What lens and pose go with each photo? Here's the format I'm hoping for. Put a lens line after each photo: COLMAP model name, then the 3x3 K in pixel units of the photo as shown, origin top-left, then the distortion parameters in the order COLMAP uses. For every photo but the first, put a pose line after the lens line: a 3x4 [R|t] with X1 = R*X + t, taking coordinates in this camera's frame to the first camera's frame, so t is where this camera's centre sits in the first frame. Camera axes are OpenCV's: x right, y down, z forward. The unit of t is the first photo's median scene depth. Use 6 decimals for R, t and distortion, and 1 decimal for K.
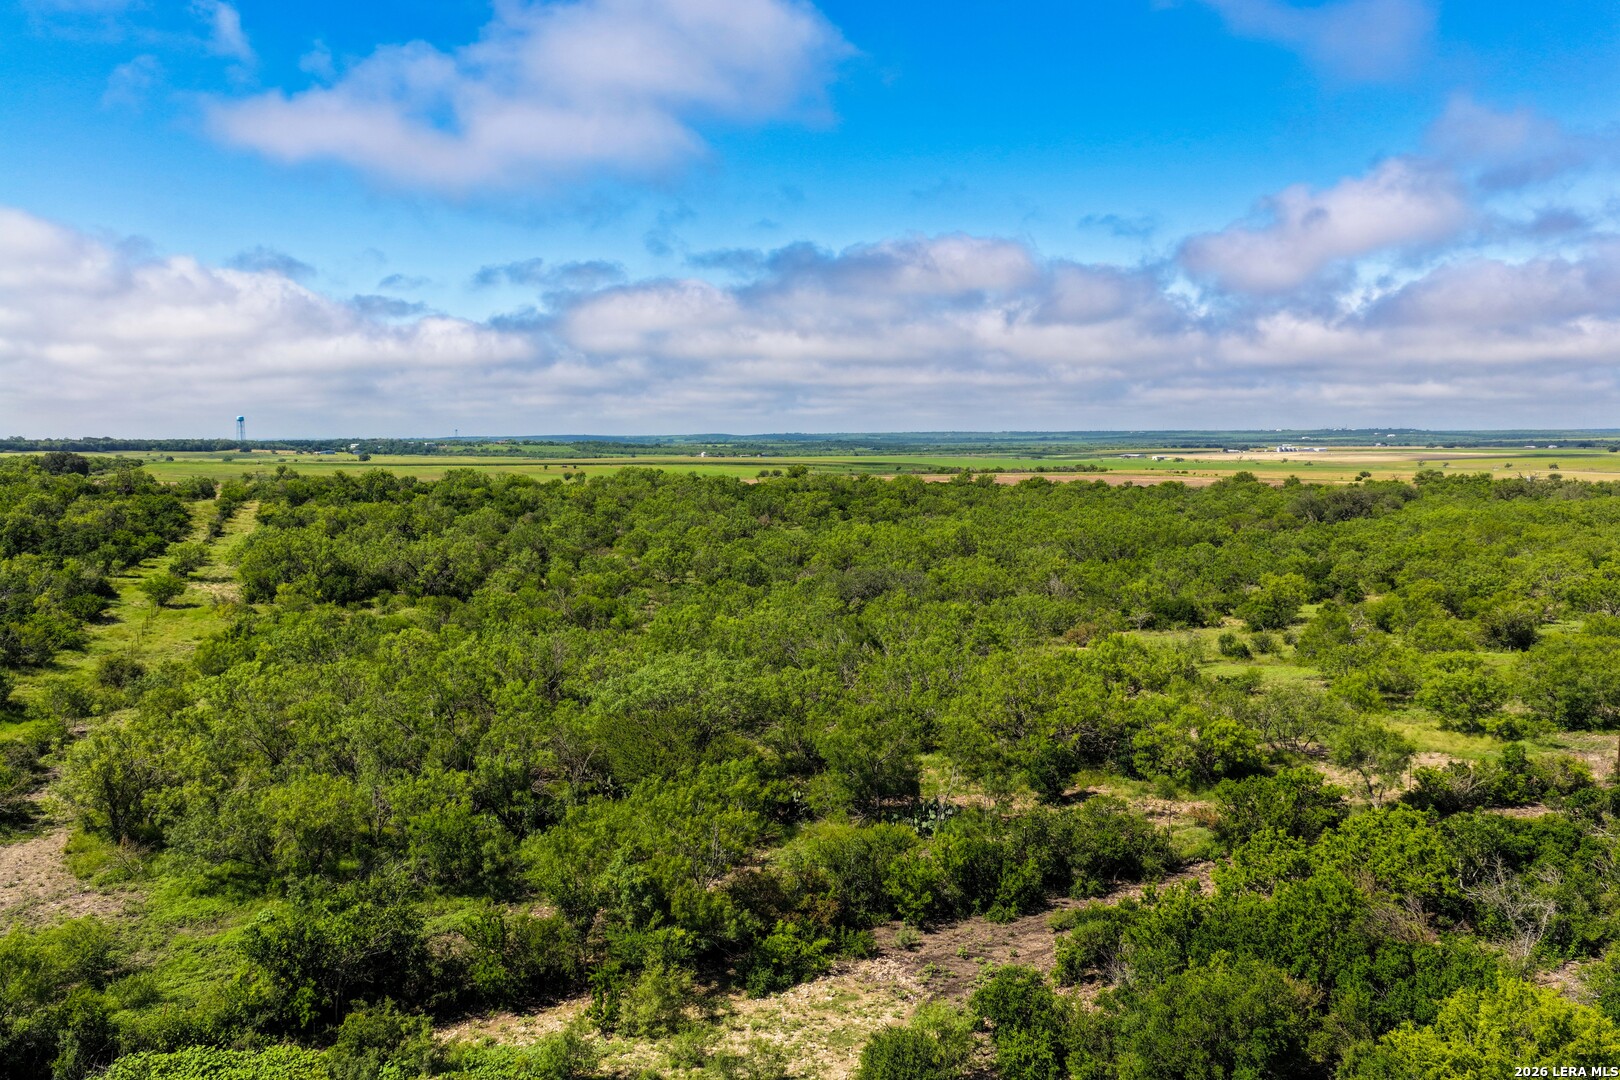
lens RADIAL K [[1340.6, 0, 810.0], [0, 1340.6, 540.0], [0, 0, 1]] dist [-0.010061, 0.030327]
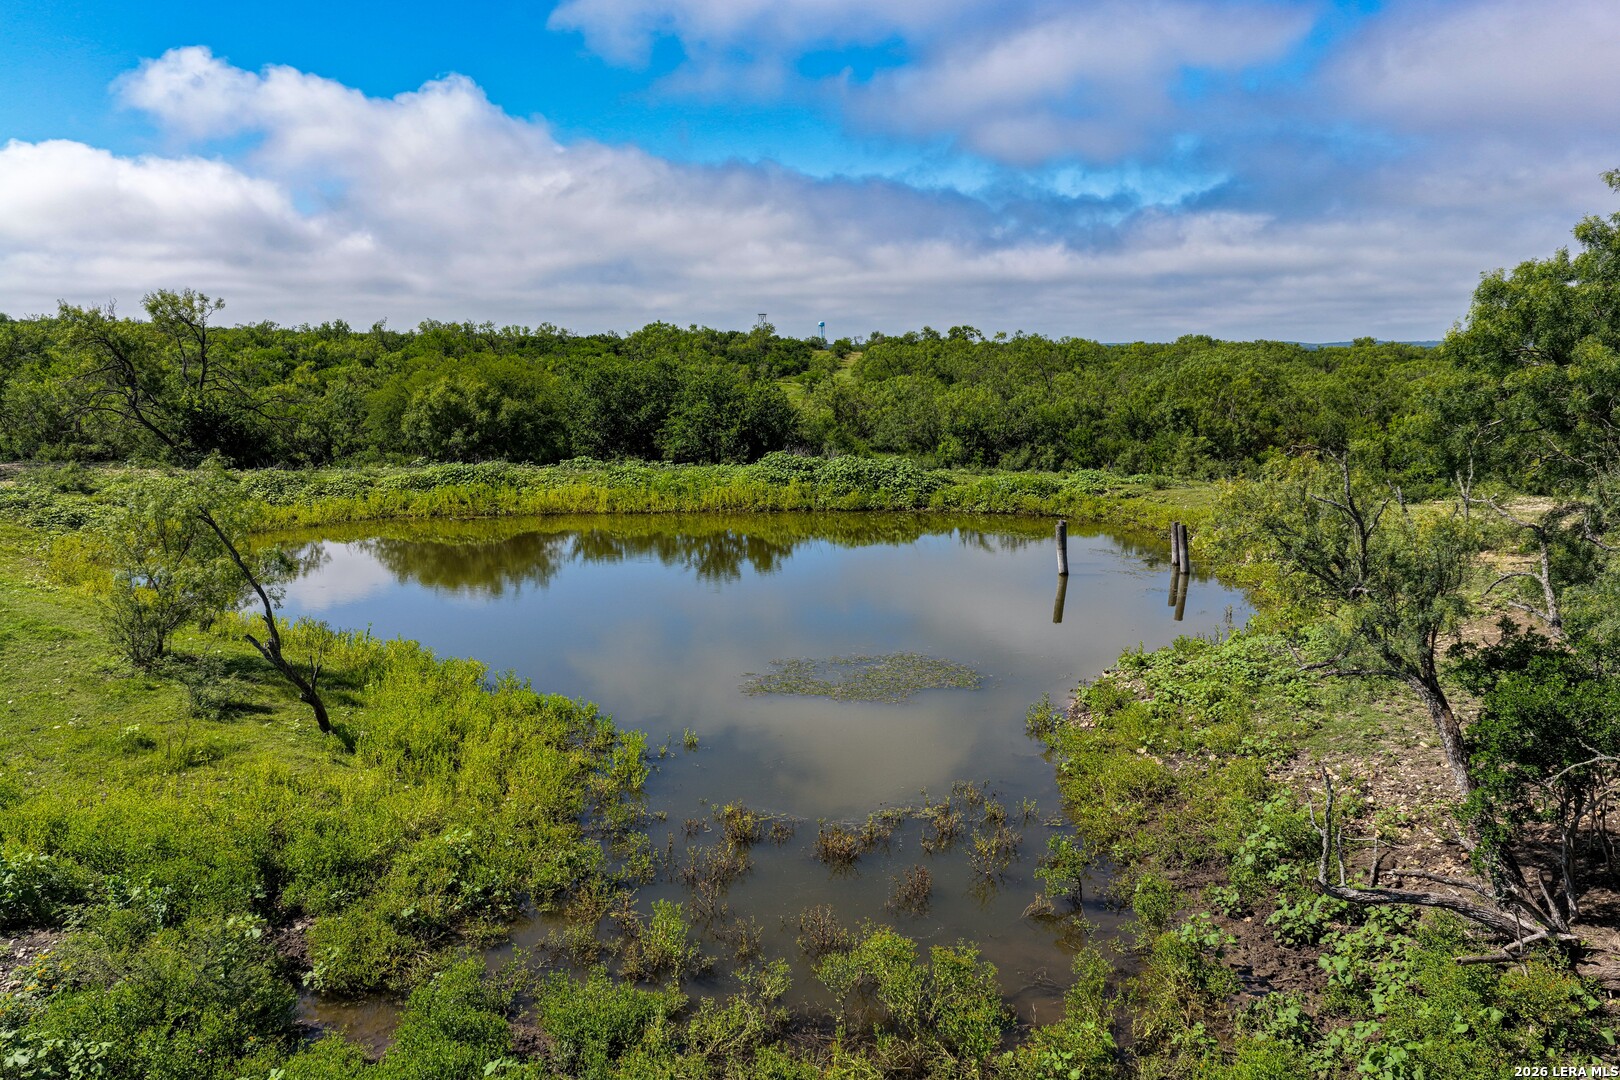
lens RADIAL K [[1331.9, 0, 810.0], [0, 1331.9, 540.0], [0, 0, 1]] dist [0.017108, 0.018297]
pose [[0.917295, 0.059951, -0.393669, 0.016046], [-0.034344, 0.996829, 0.071778, 0.047485], [0.396724, -0.052322, 0.916445, -0.098002]]
